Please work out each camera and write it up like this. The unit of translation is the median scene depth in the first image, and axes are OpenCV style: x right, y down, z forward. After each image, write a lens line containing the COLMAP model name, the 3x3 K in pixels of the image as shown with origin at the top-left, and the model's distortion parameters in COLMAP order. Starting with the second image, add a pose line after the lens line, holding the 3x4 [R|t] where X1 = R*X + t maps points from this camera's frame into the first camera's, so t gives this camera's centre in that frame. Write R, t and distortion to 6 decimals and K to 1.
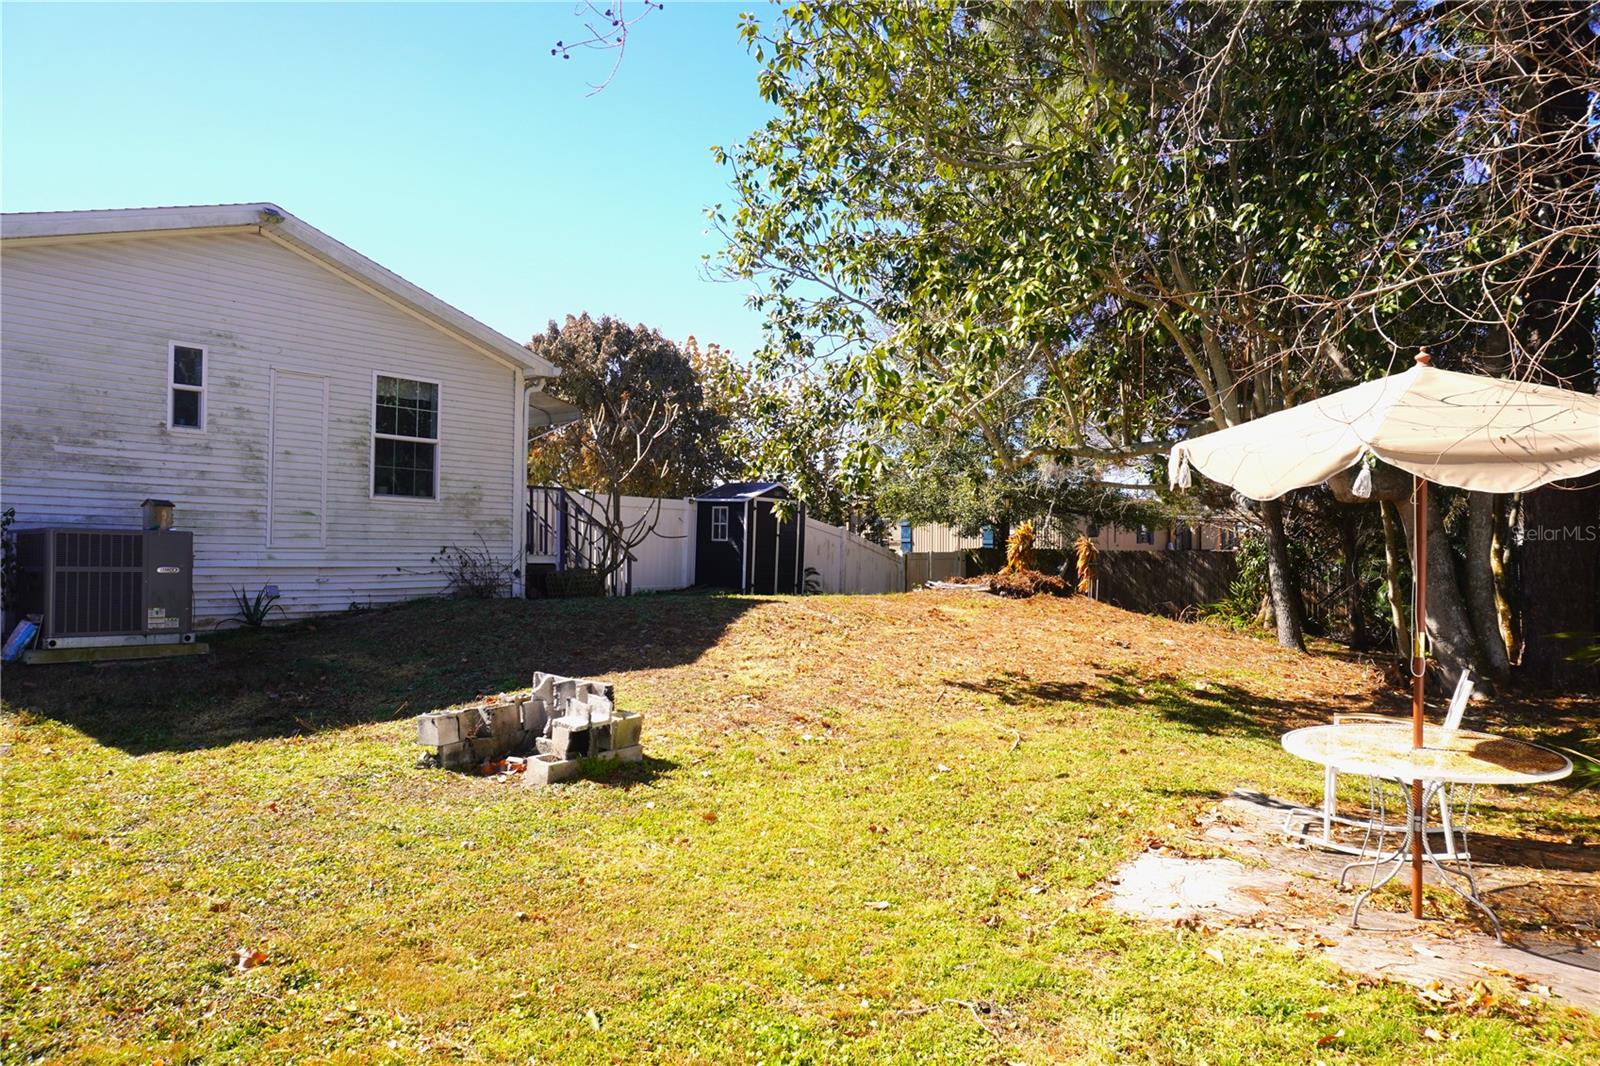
lens RADIAL K [[1063.5, 0, 799.0], [0, 1063.5, 547.2], [0, 0, 1]] dist [-0.045184, 0.023986]
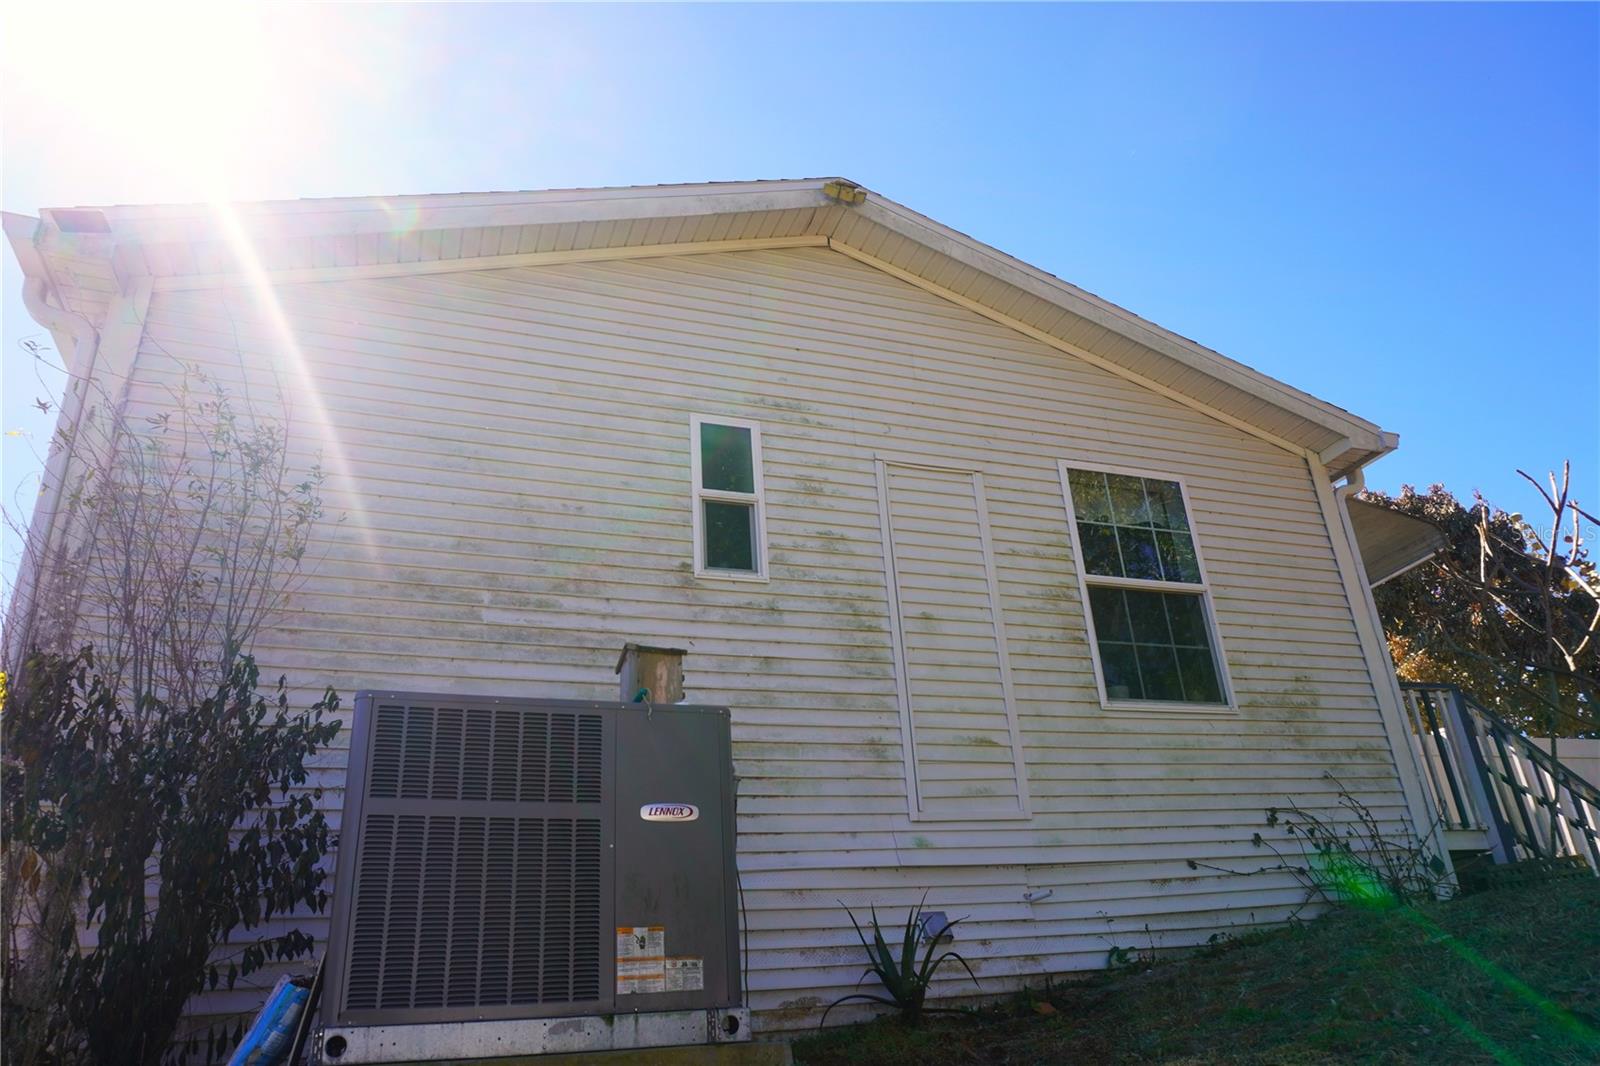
lens RADIAL K [[1063.5, 0, 799.0], [0, 1063.5, 547.2], [0, 0, 1]] dist [-0.045184, 0.023986]
pose [[0.849434, -0.273753, -0.451133, -0.318207], [0.078649, 0.911042, -0.404743, 0.071763], [0.521800, 0.308321, 0.795401, 0.595311]]
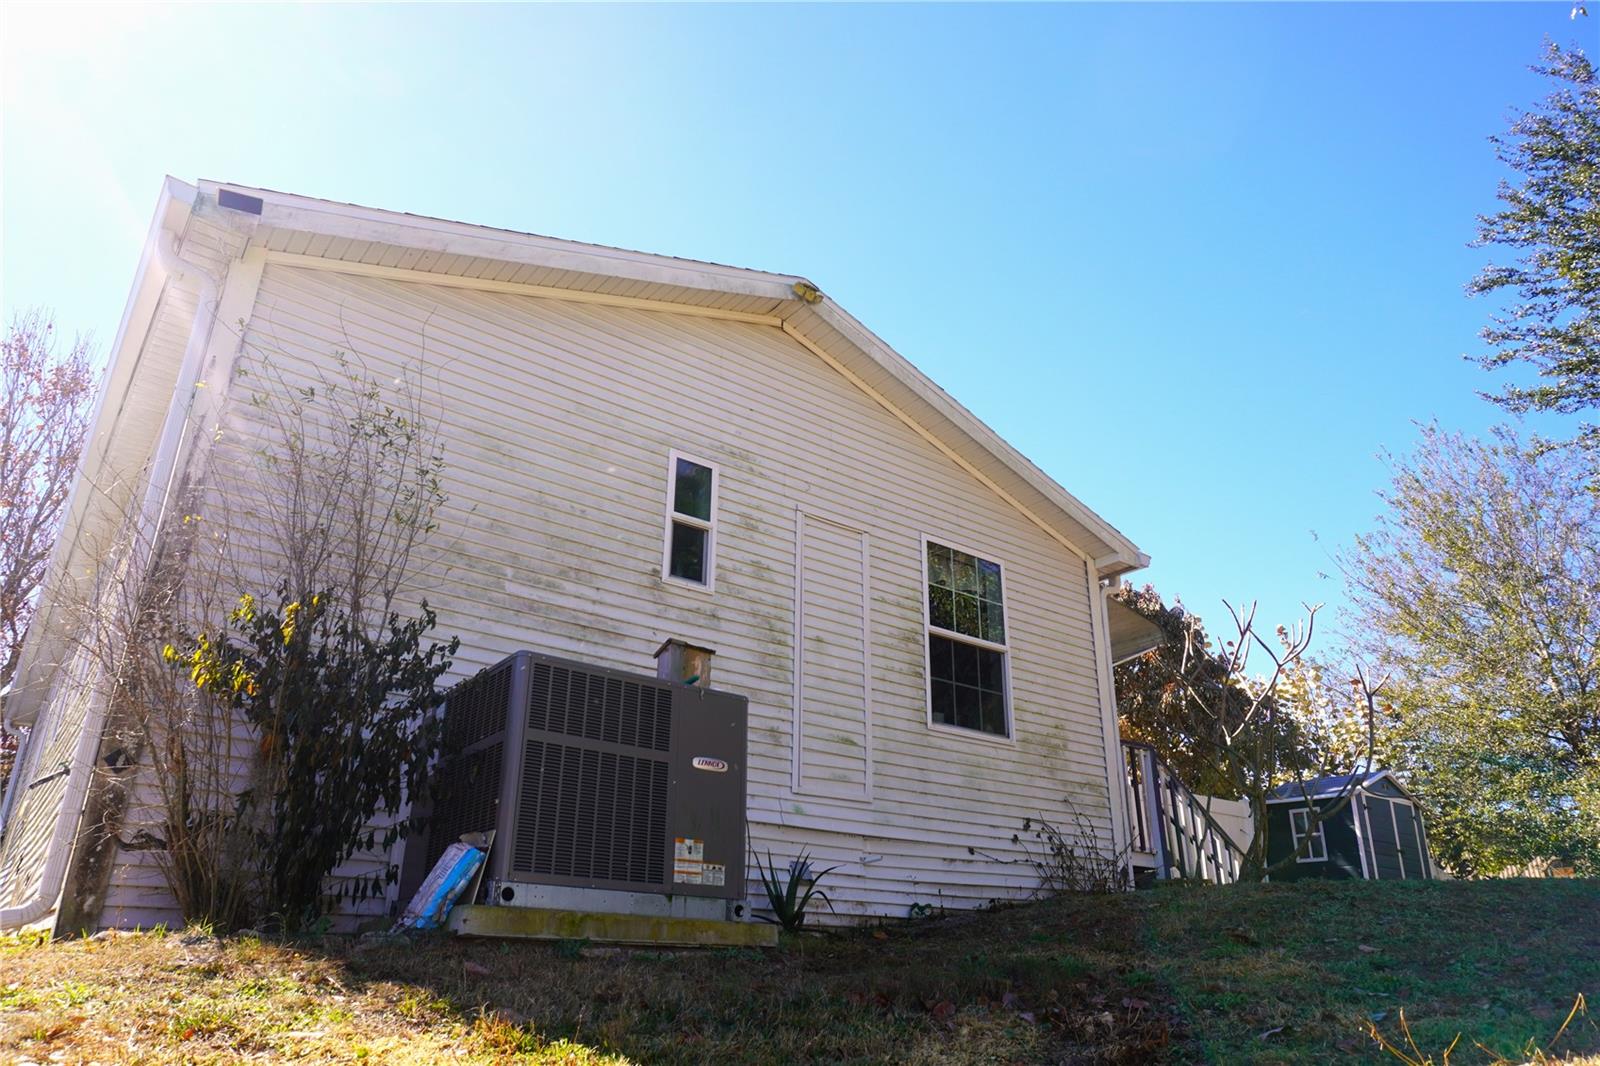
lens RADIAL K [[1063.5, 0, 799.0], [0, 1063.5, 547.2], [0, 0, 1]] dist [-0.045184, 0.023986]
pose [[0.970985, -0.094164, -0.219820, -0.364352], [0.004028, 0.925522, -0.378673, 0.097029], [0.239106, 0.366800, 0.899047, 0.430599]]
